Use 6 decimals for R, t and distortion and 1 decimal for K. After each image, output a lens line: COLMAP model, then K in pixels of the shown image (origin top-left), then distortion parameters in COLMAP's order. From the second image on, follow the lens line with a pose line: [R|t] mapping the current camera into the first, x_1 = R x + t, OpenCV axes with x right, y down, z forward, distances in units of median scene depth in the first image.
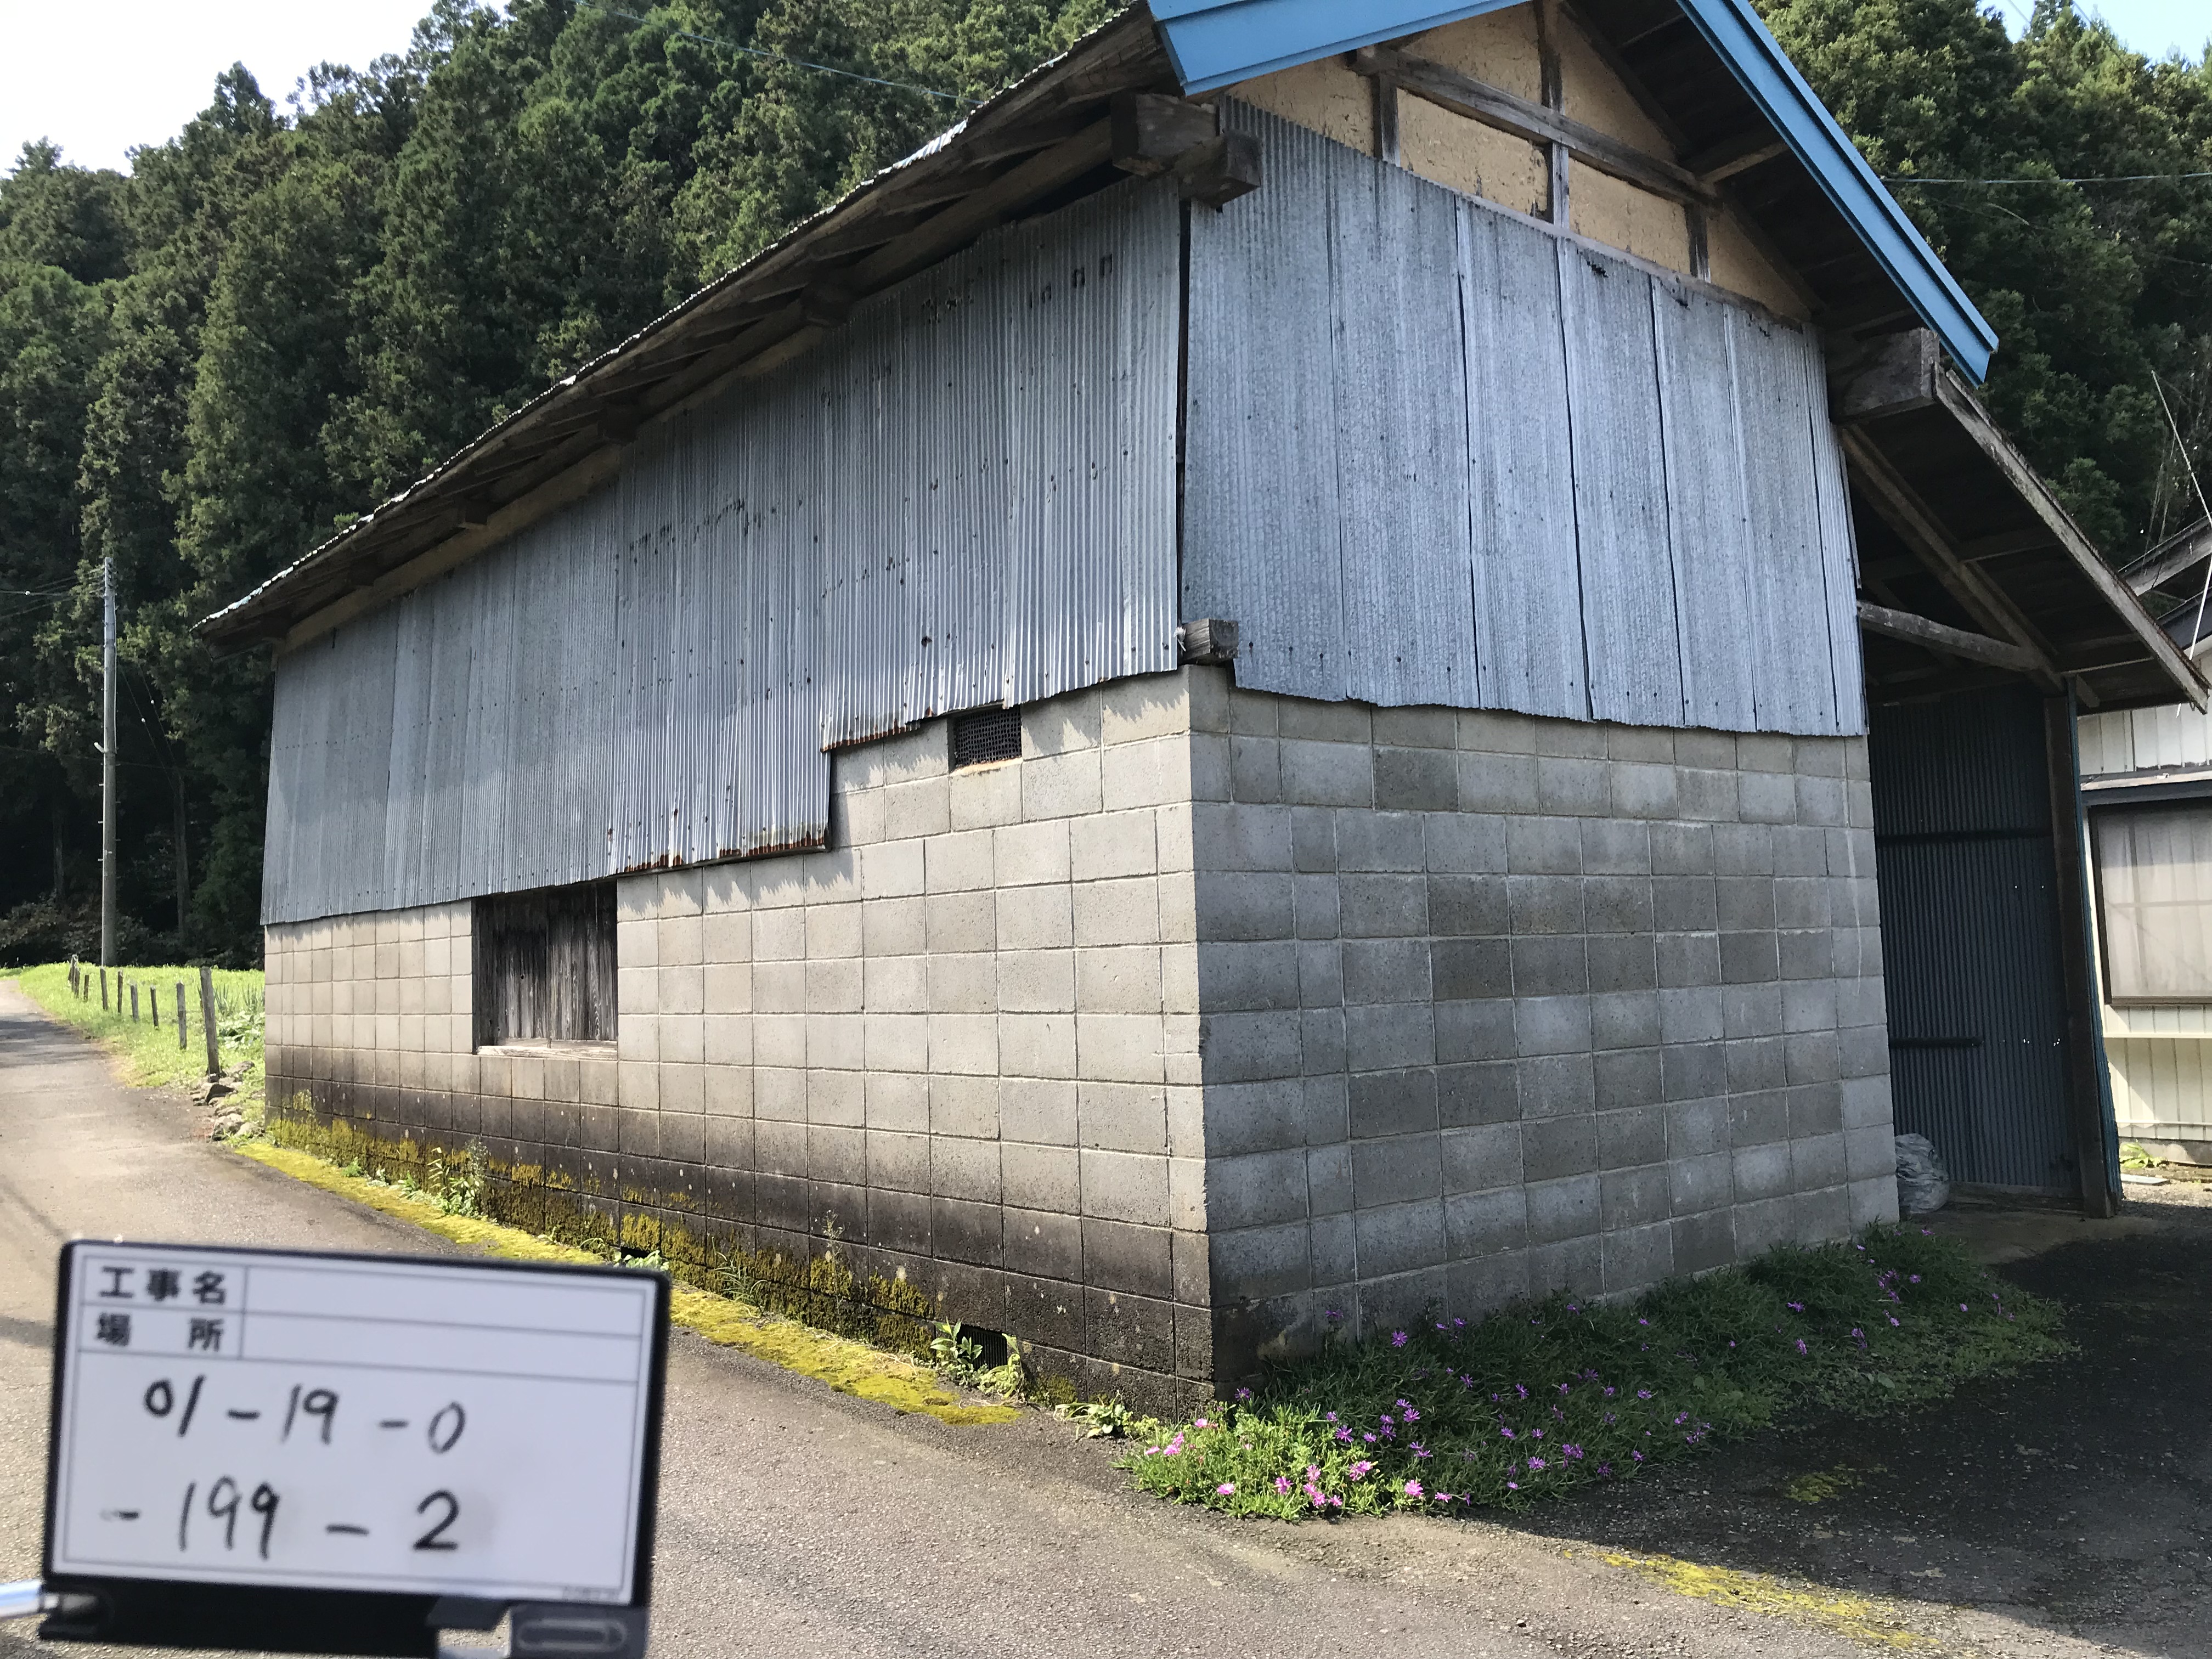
lens RADIAL K [[1835.8, 0, 1098.2], [0, 1835.8, 827.0], [0, 0, 1]] dist [0.029707, -0.007744]
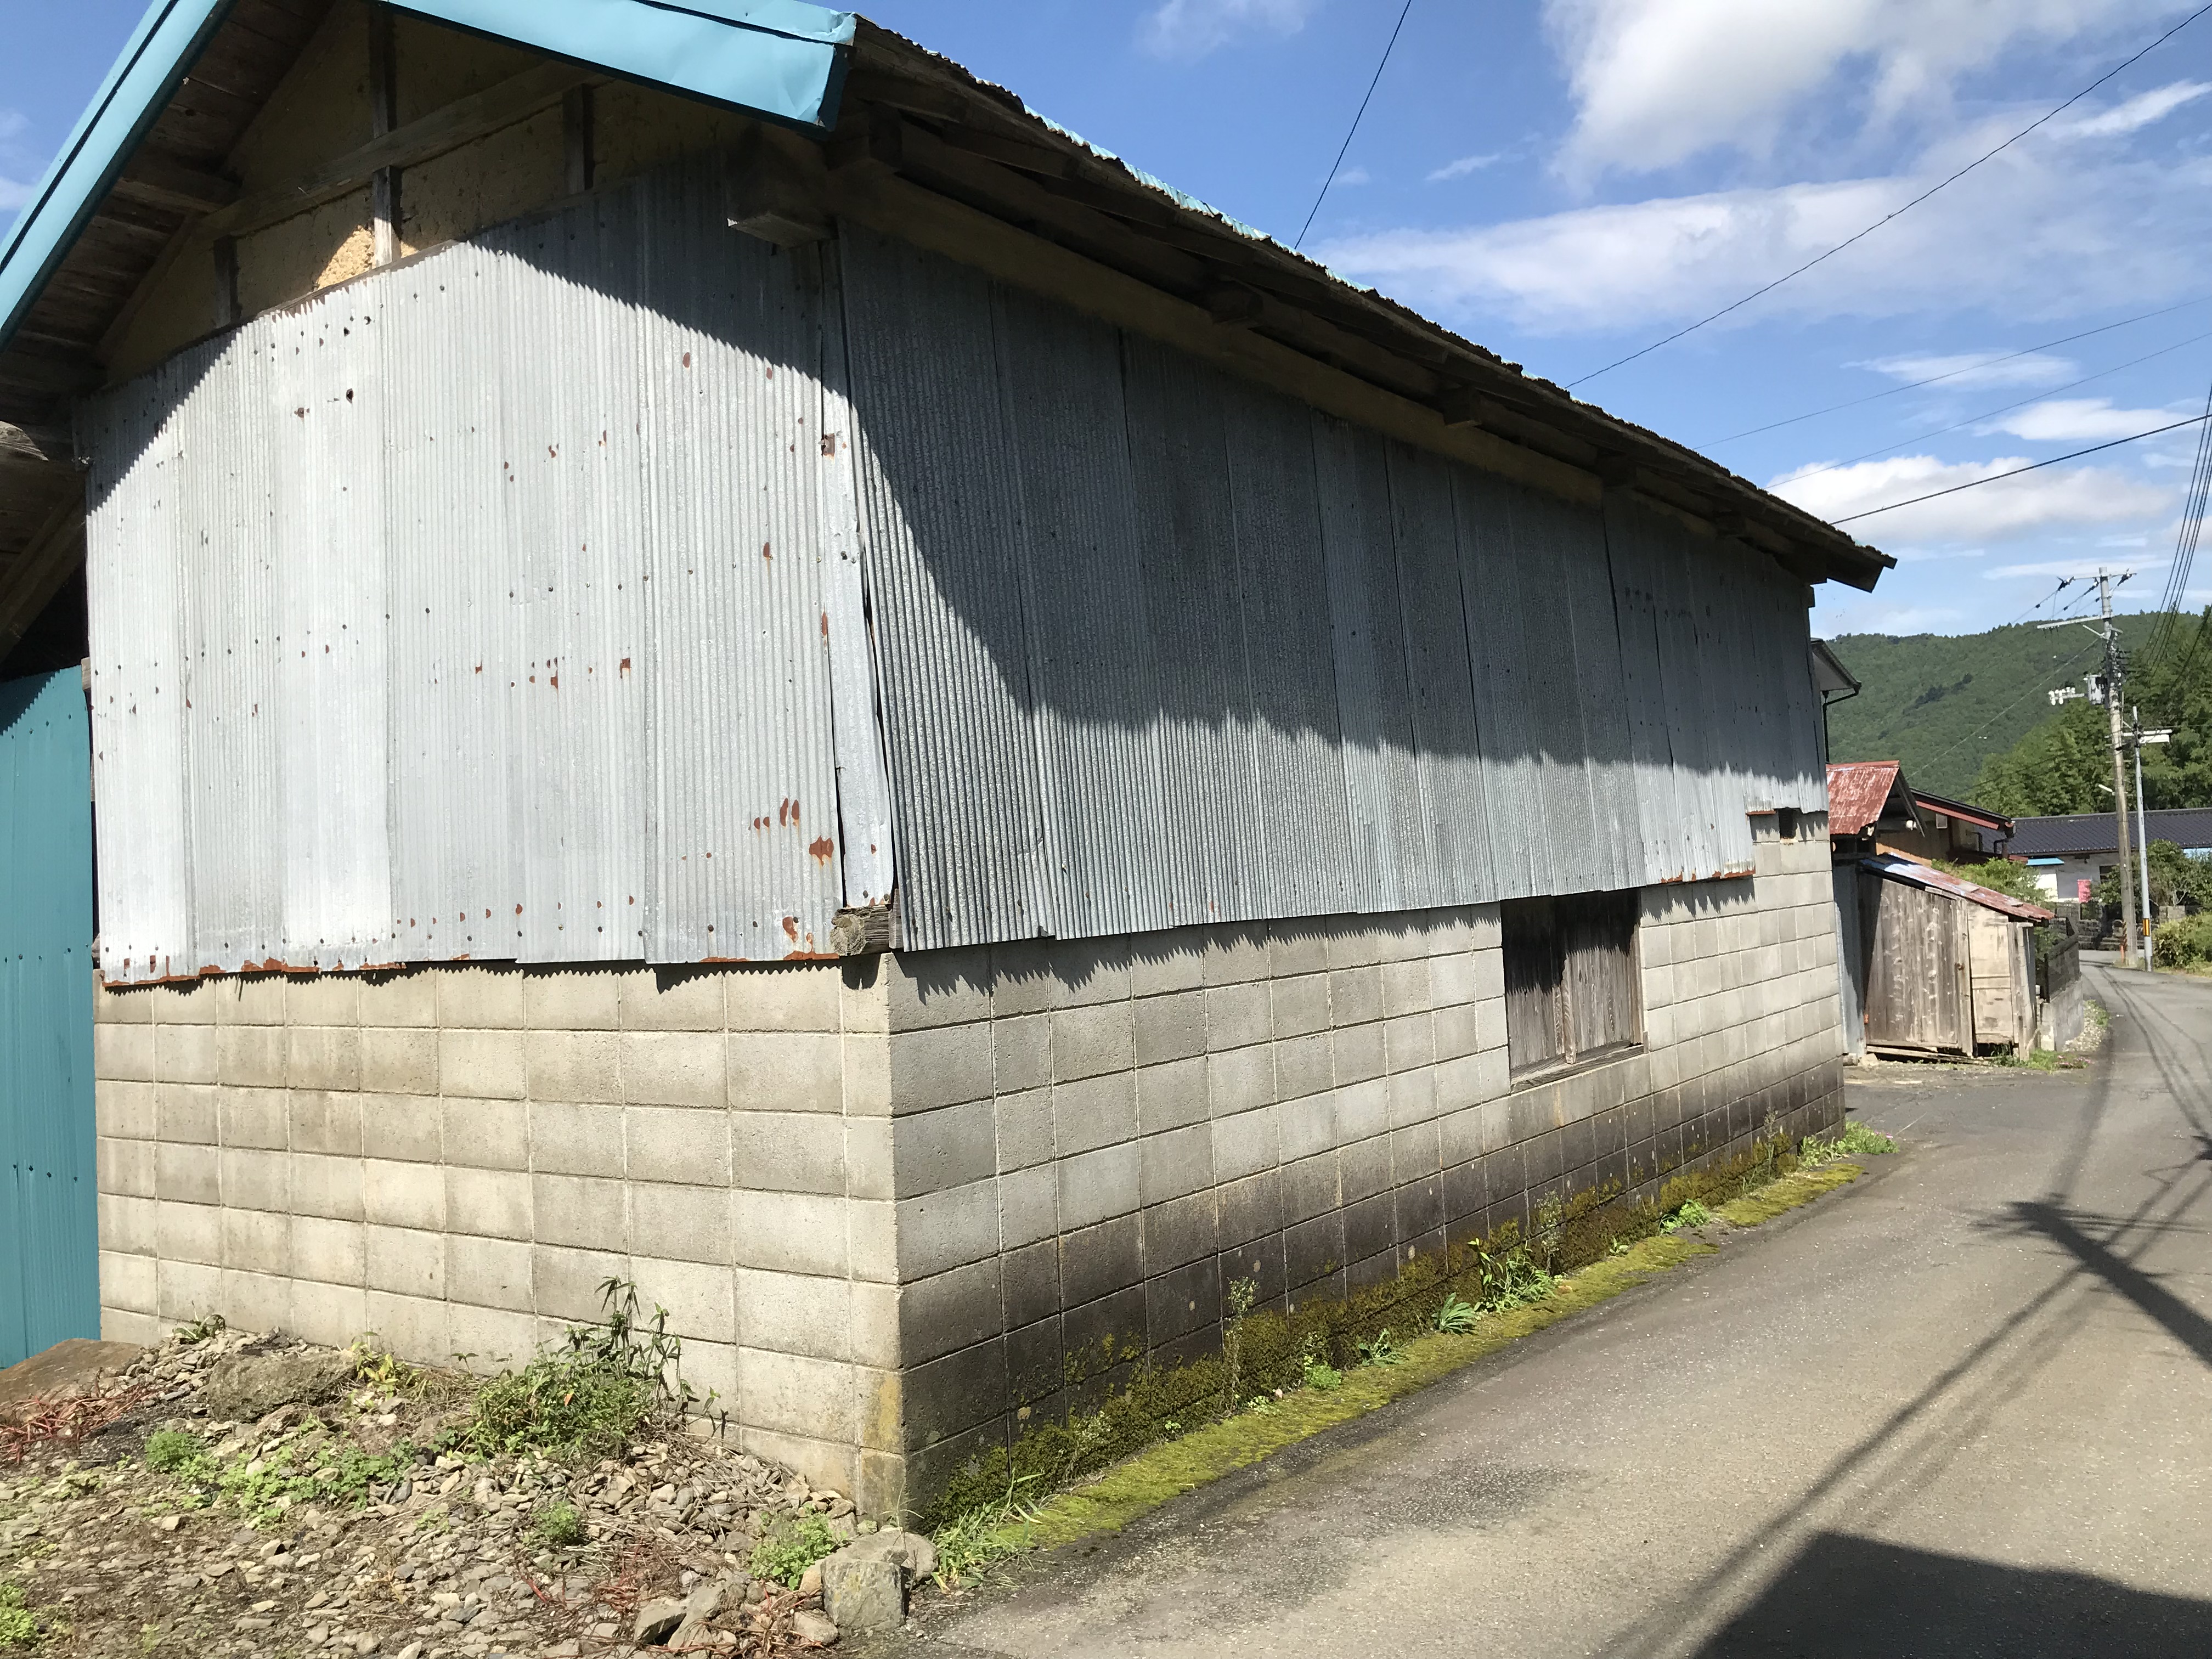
lens RADIAL K [[1835.8, 0, 1098.2], [0, 1835.8, 827.0], [0, 0, 1]] dist [0.029707, -0.007744]
pose [[-0.258130, 0.069974, 0.963573, -1.100558], [-0.021251, 0.996721, -0.078074, 0.074785], [-0.965877, -0.040630, -0.255796, 1.421652]]
